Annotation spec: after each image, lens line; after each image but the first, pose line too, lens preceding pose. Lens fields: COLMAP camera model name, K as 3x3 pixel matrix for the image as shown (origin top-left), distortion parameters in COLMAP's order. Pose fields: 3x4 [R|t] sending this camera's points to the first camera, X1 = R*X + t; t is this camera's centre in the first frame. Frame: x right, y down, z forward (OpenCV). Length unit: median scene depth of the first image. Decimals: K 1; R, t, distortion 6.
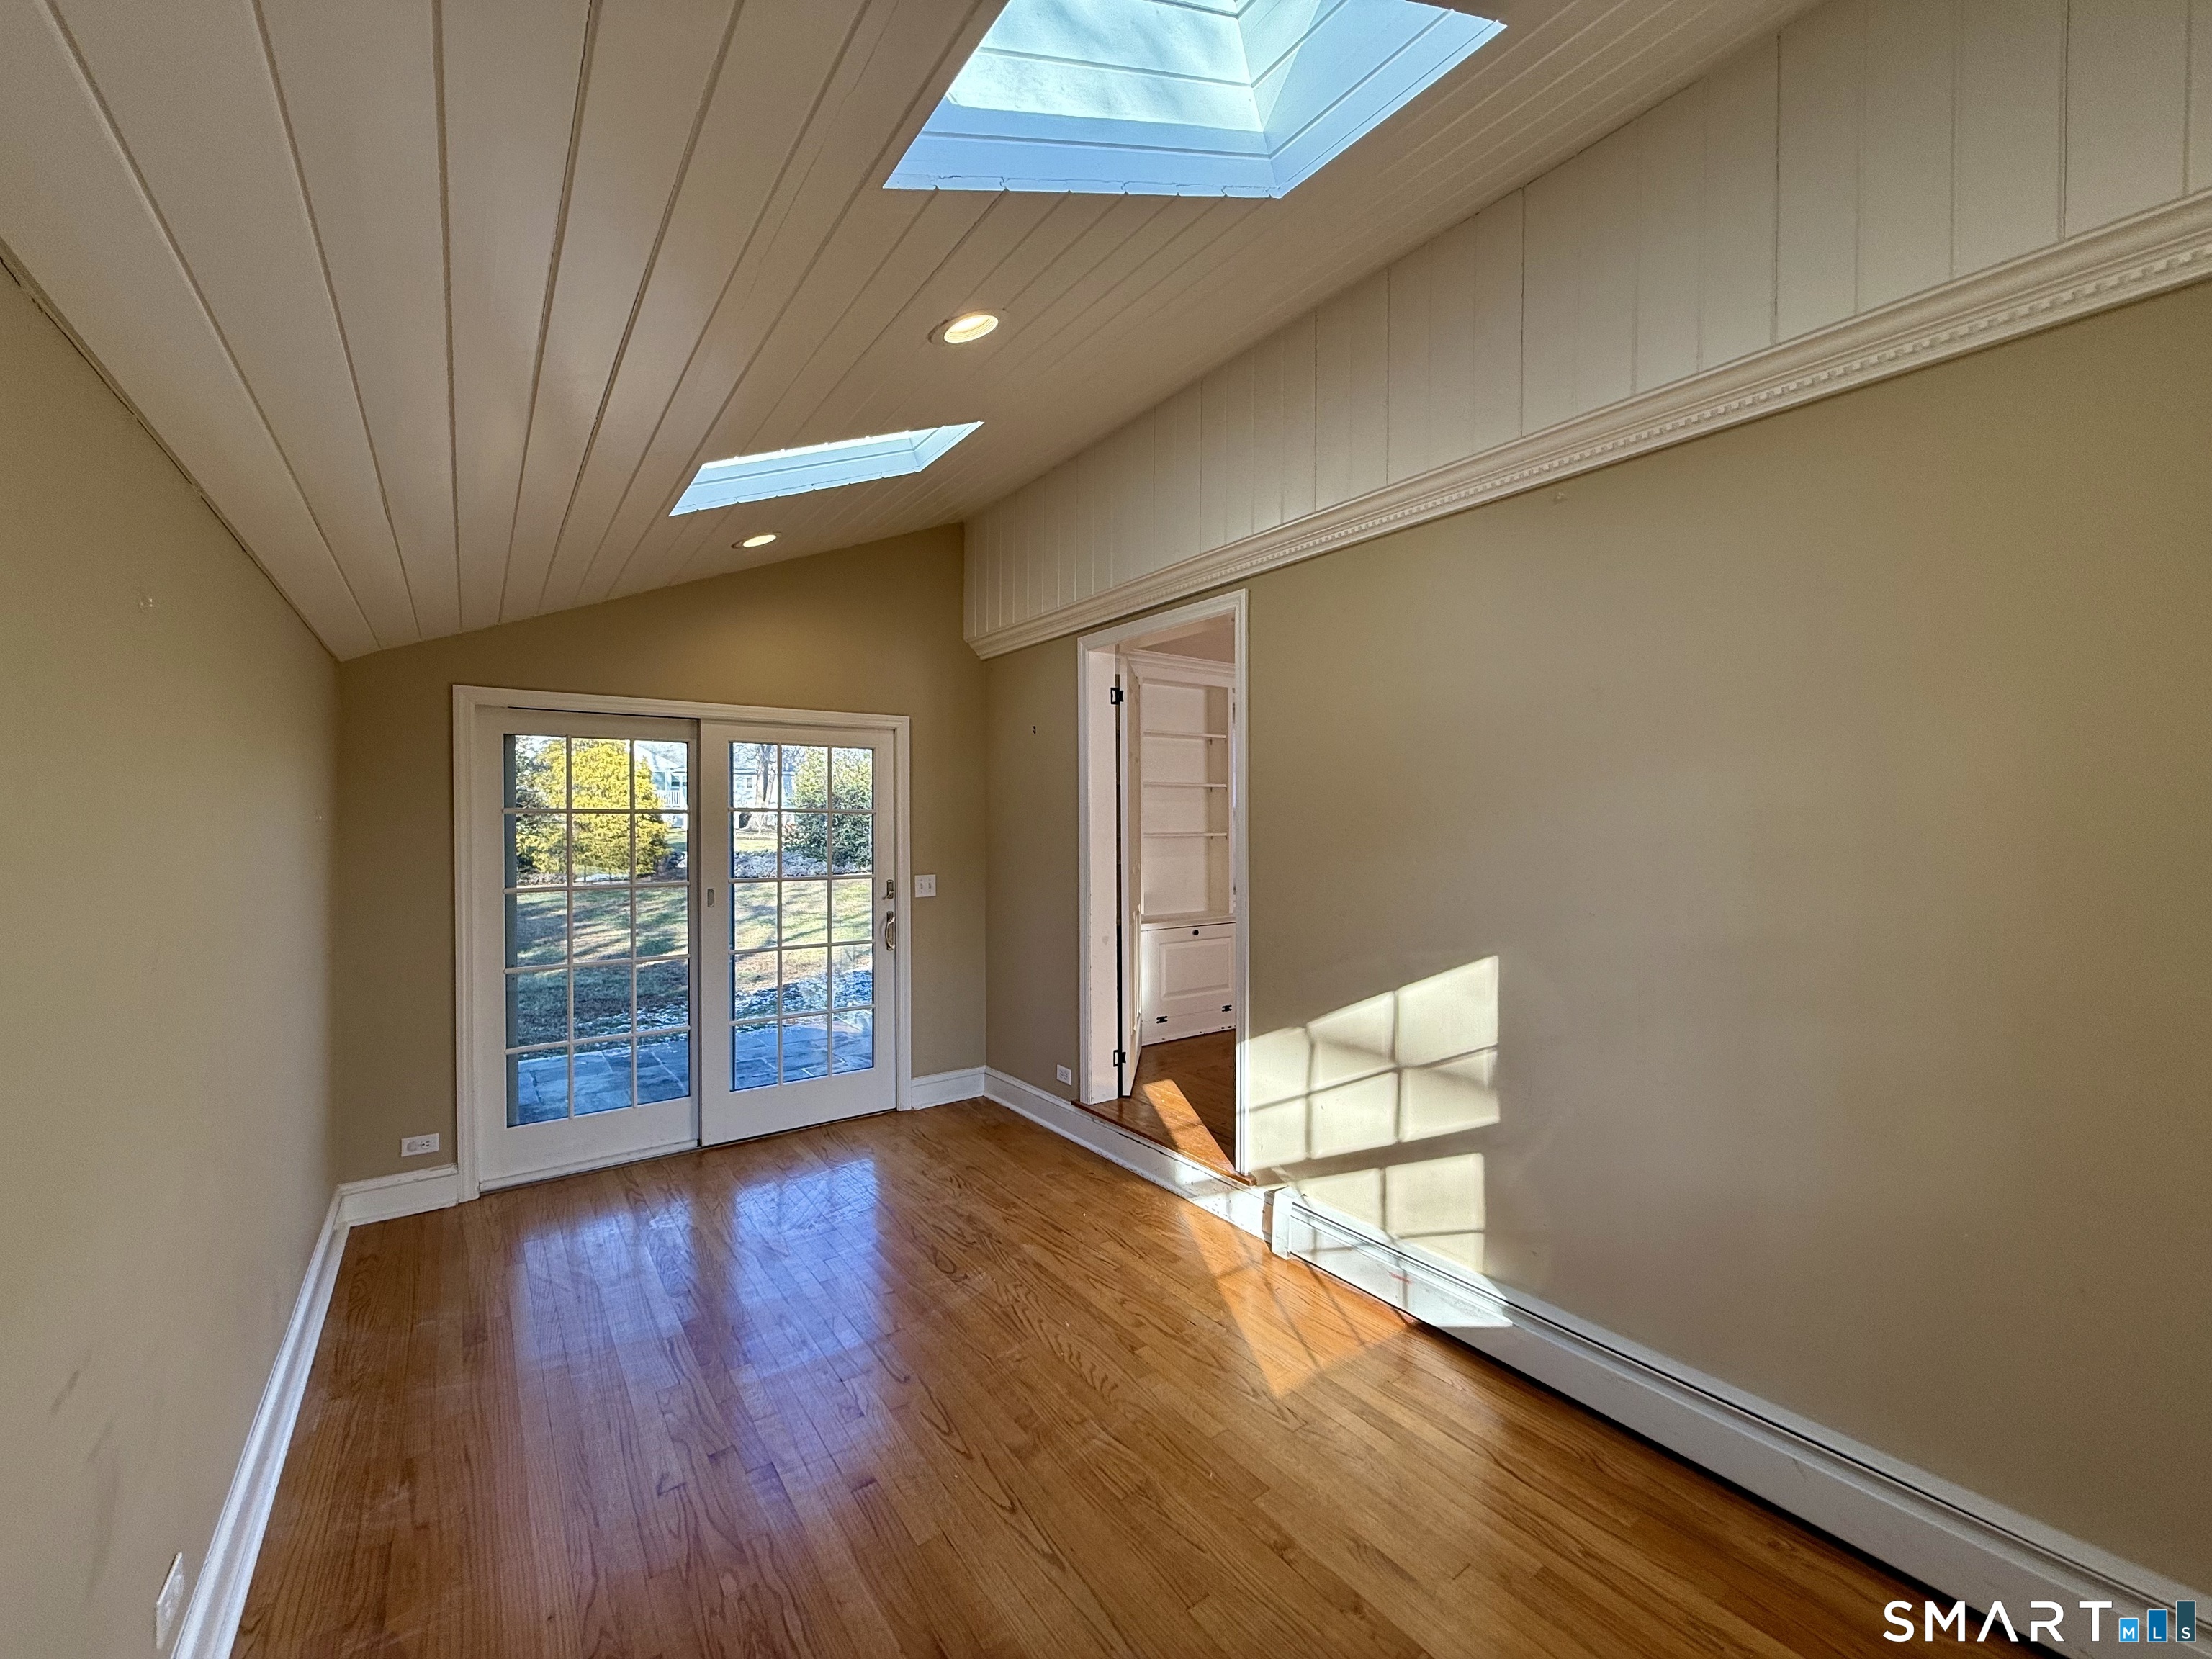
lens RADIAL K [[877.7, 0, 1097.7], [0, 877.7, 829.5], [0, 0, 1]] dist [-0.002544, -0.000434]
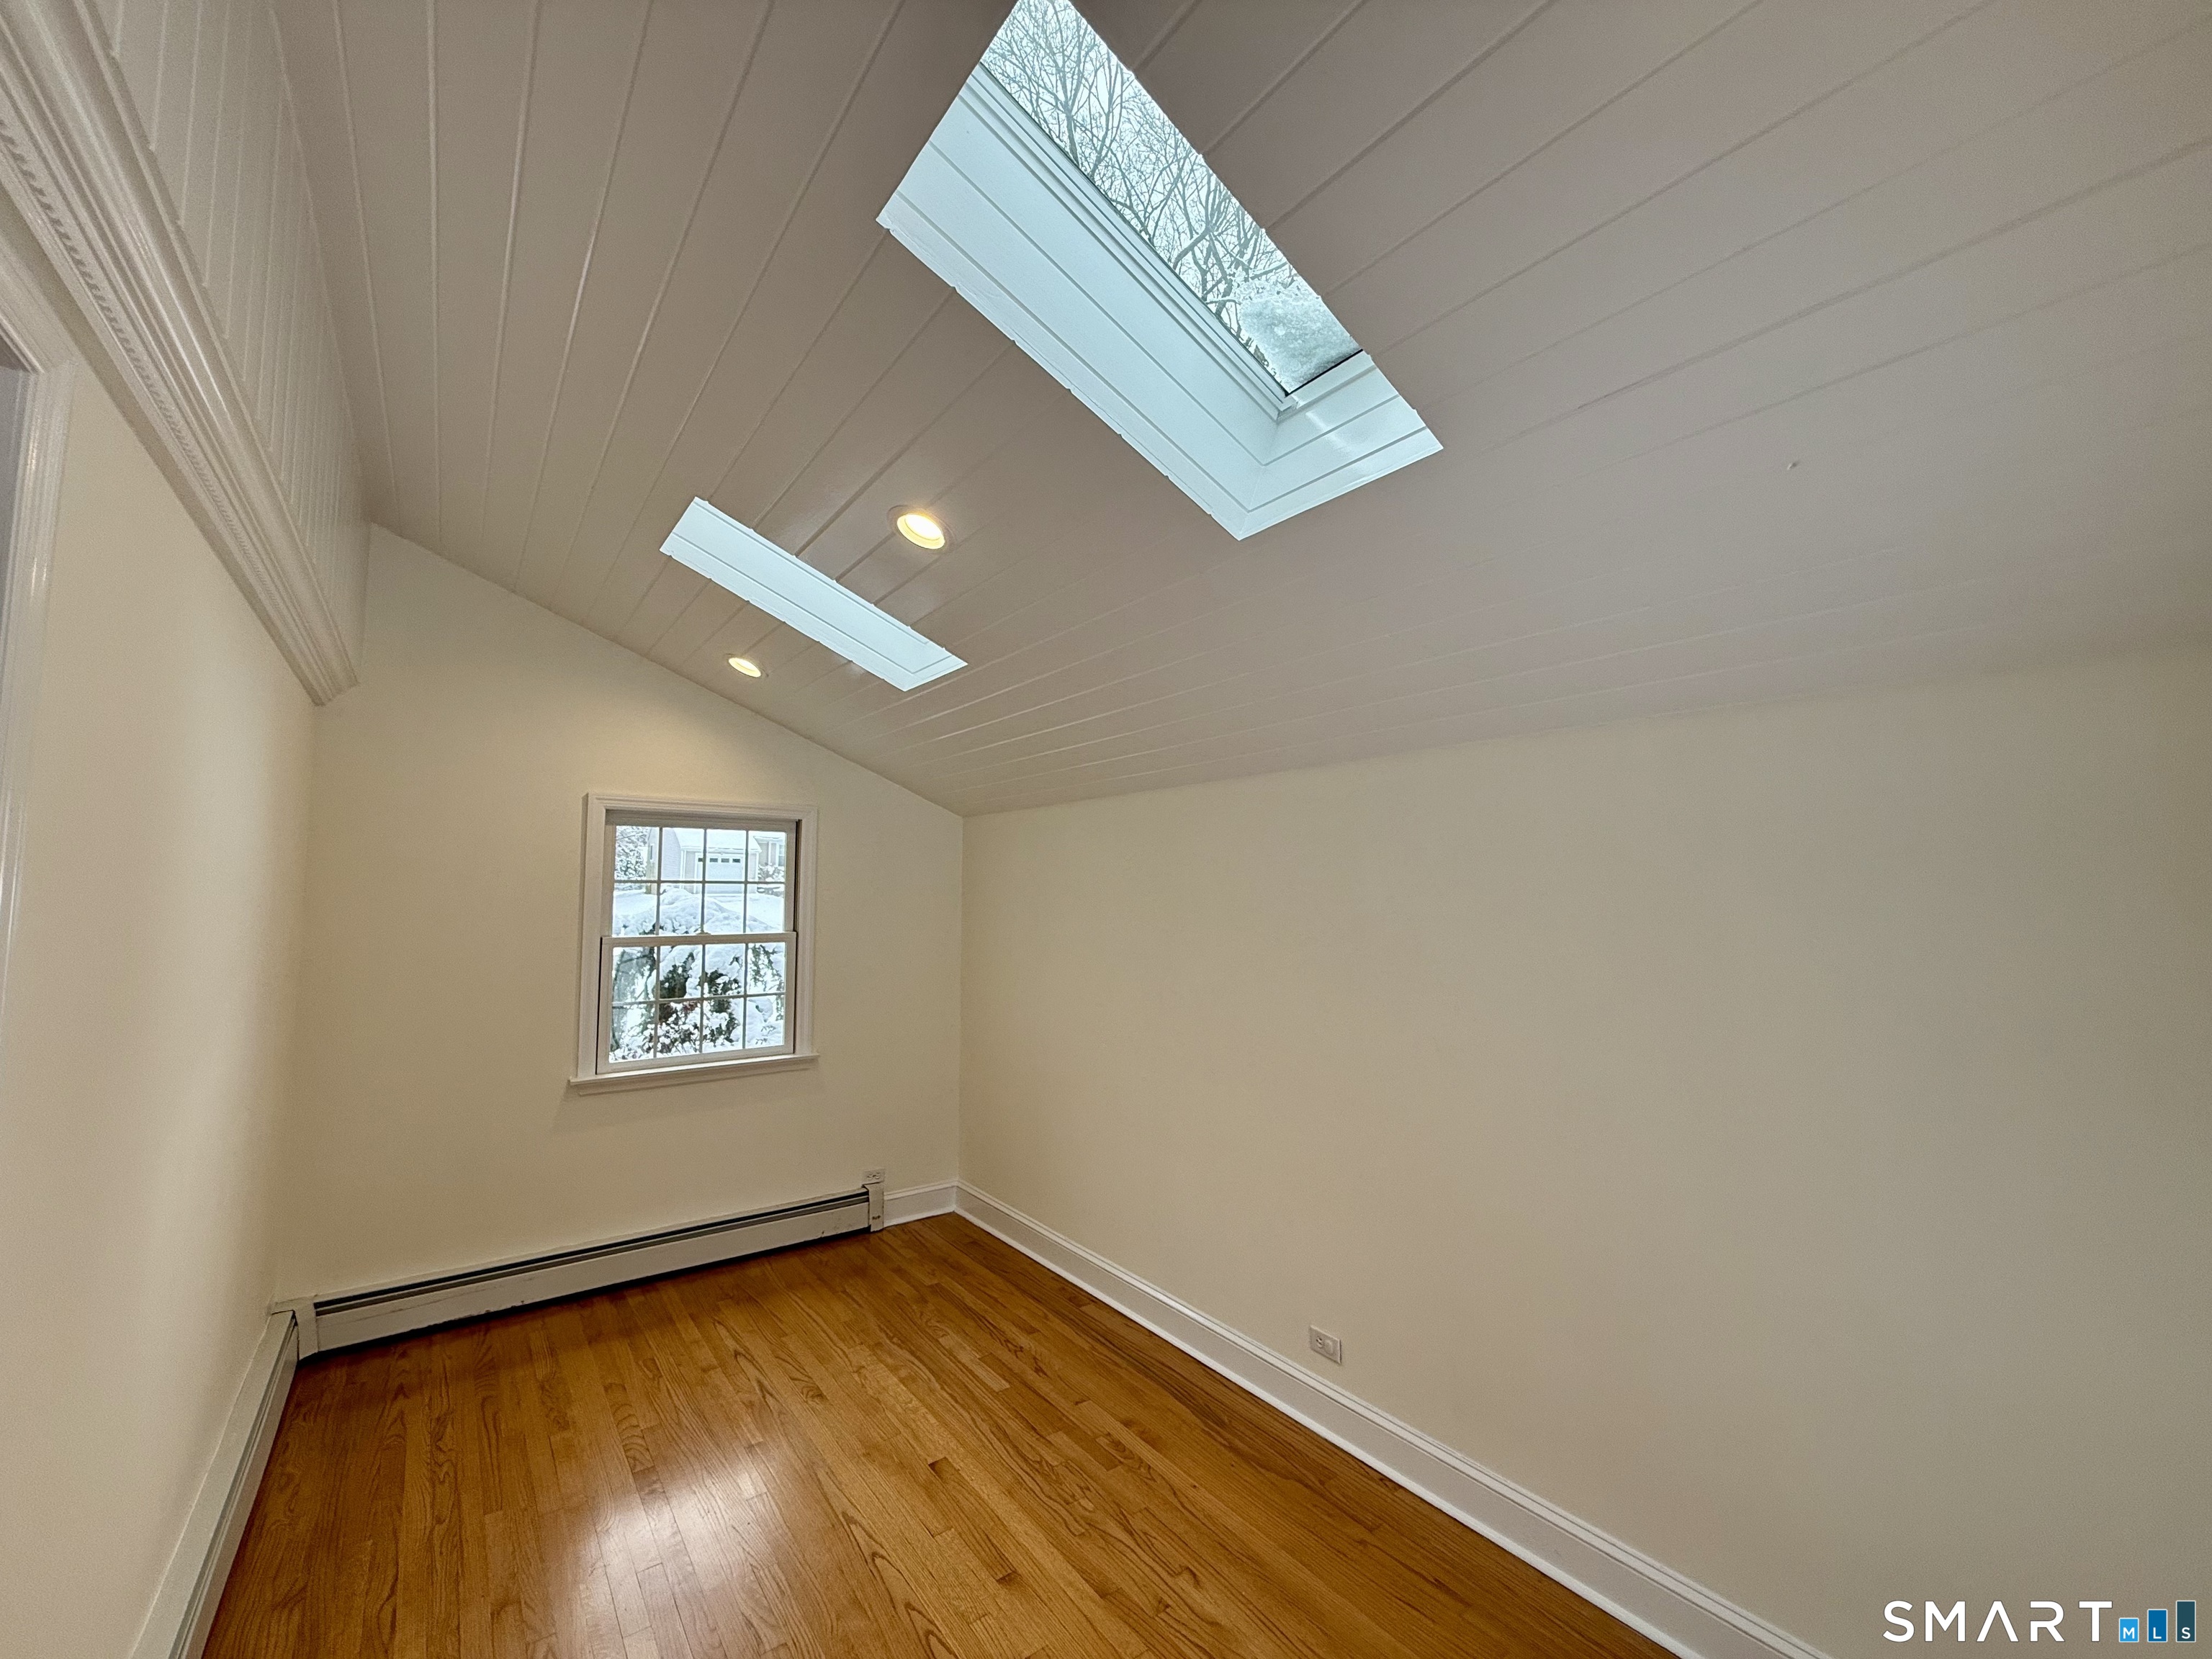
lens RADIAL K [[877.7, 0, 1097.7], [0, 877.7, 829.5], [0, 0, 1]] dist [-0.002544, -0.000434]
pose [[-0.999832, 0.000550, -0.018332, -0.272985], [0.001704, 0.998015, -0.062959, -0.087233], [0.018261, -0.062979, -0.997848, 1.626516]]
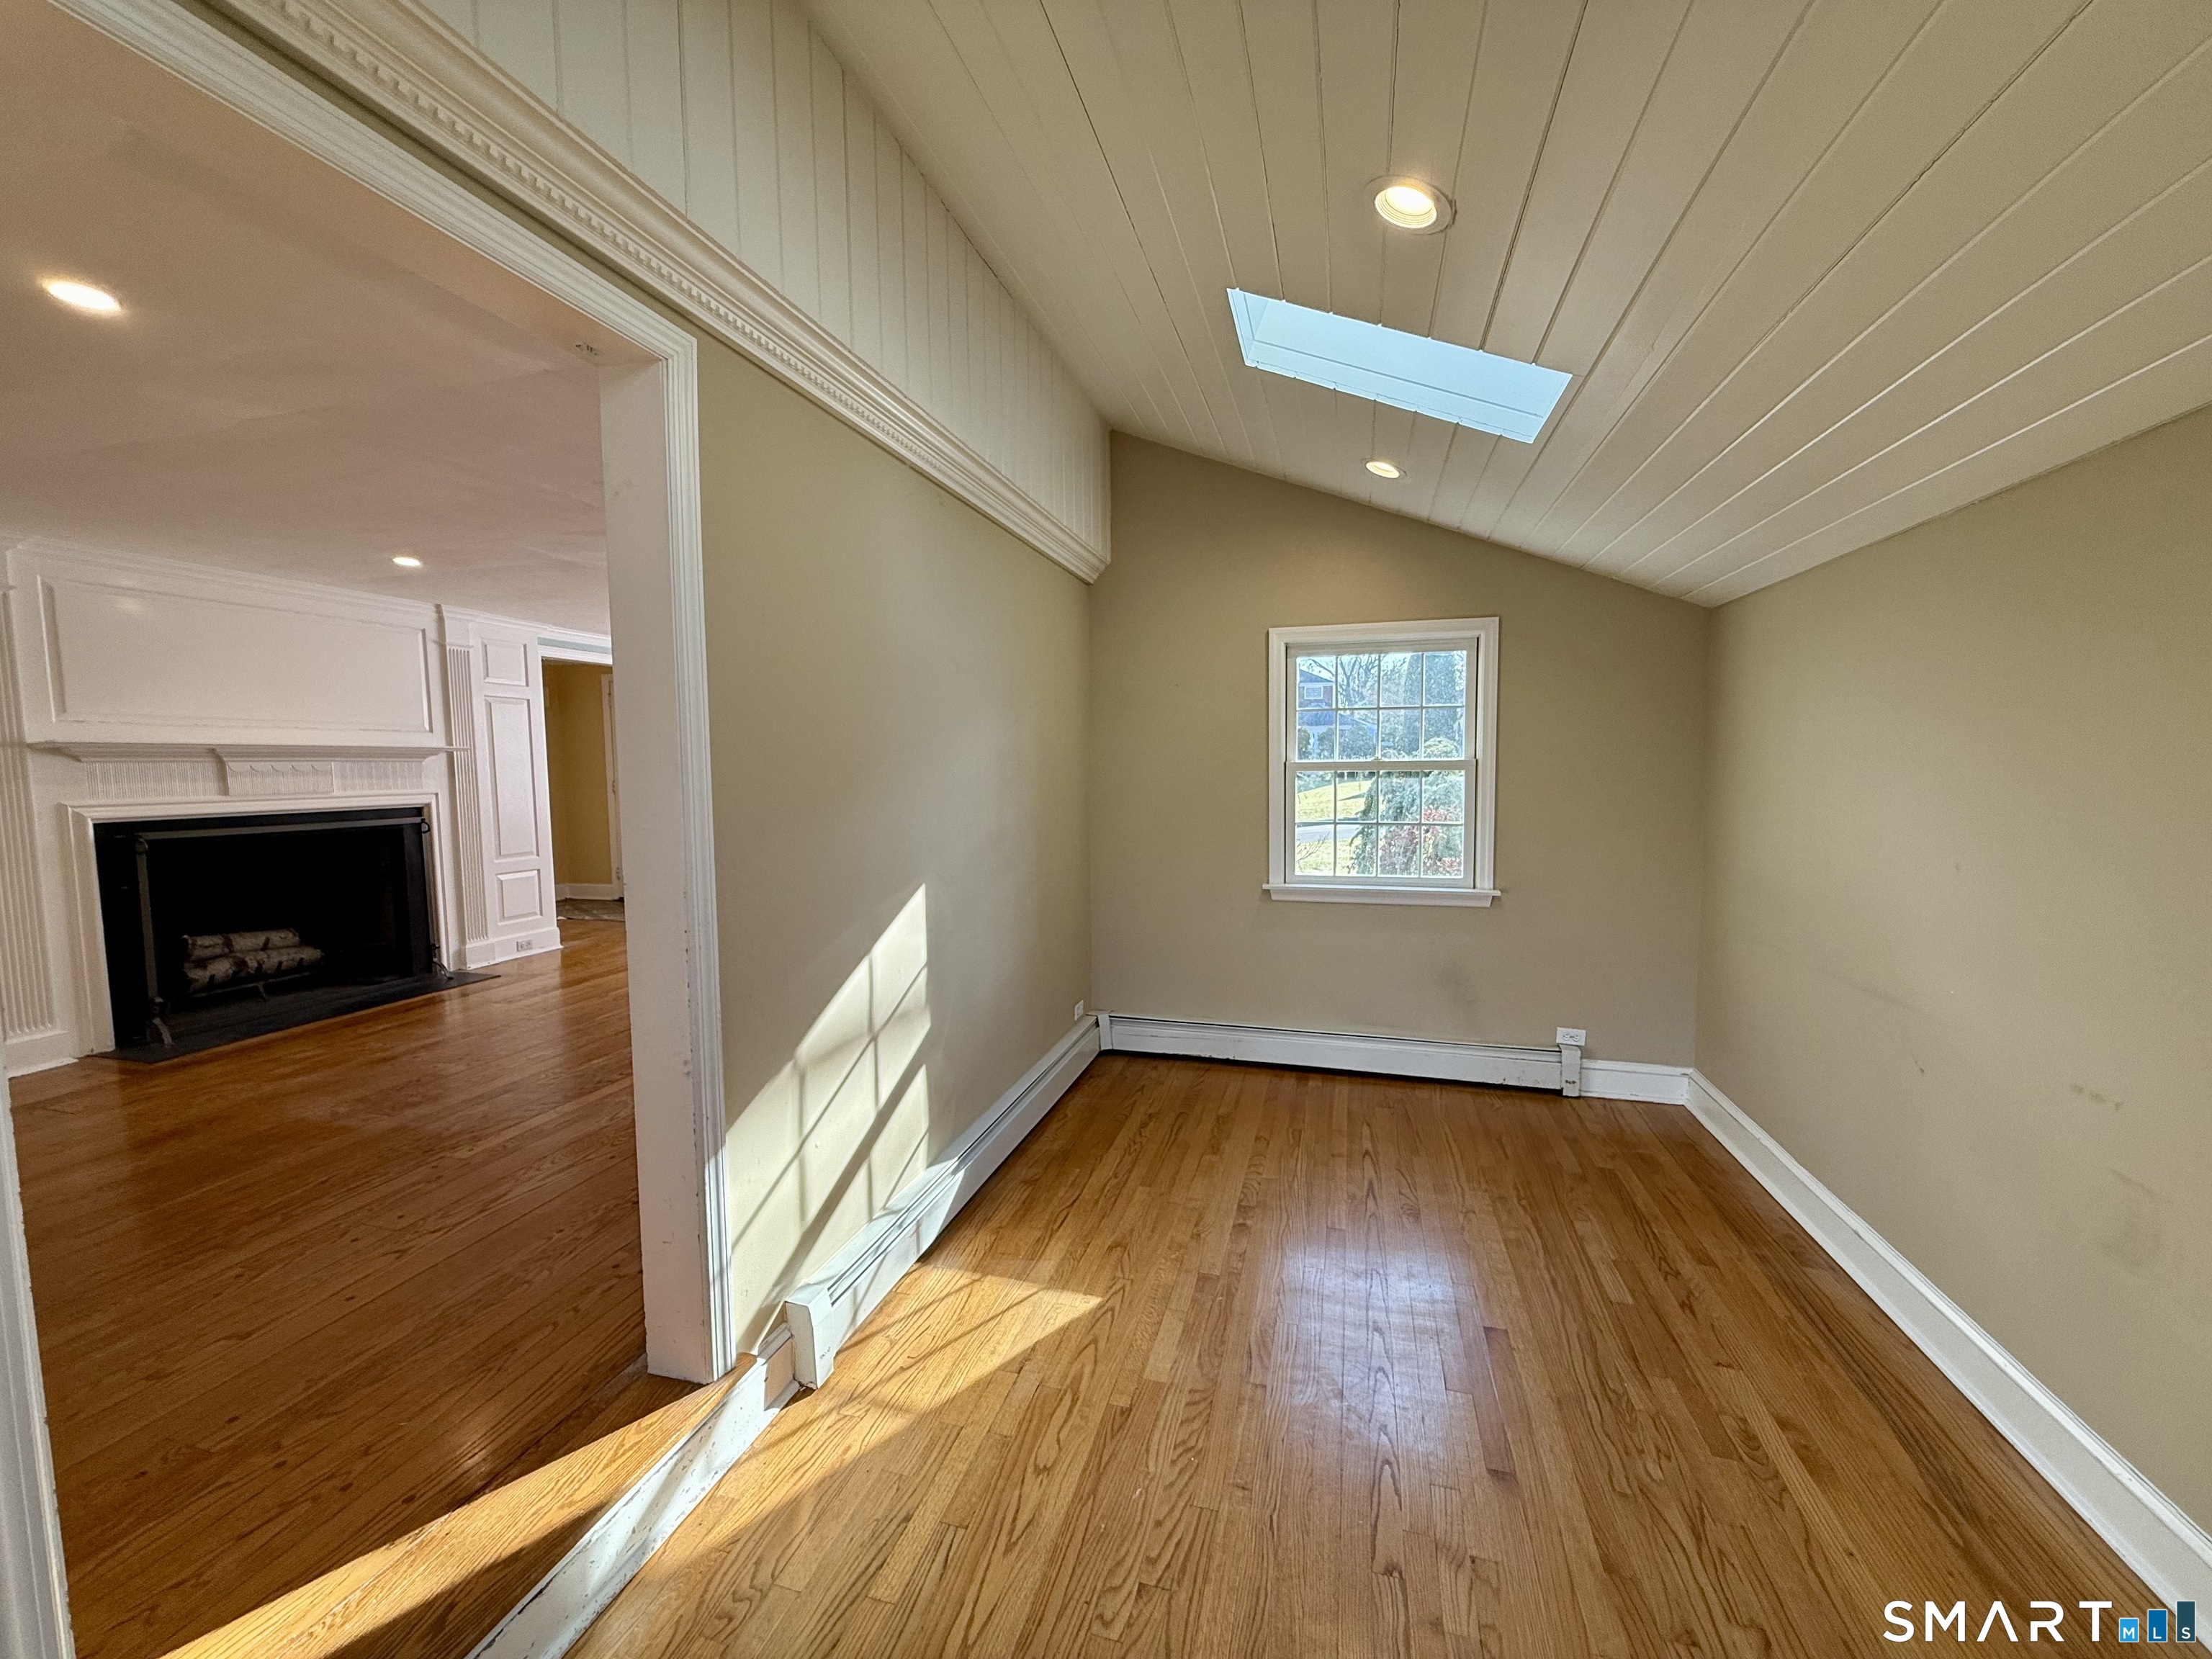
lens RADIAL K [[877.7, 0, 1097.7], [0, 877.7, 829.5], [0, 0, 1]] dist [-0.002544, -0.000434]
pose [[-0.618734, -0.052066, 0.783873, -0.526479], [0.018491, 0.996560, 0.080788, -0.013147], [-0.785383, 0.064481, -0.615643, 1.409289]]
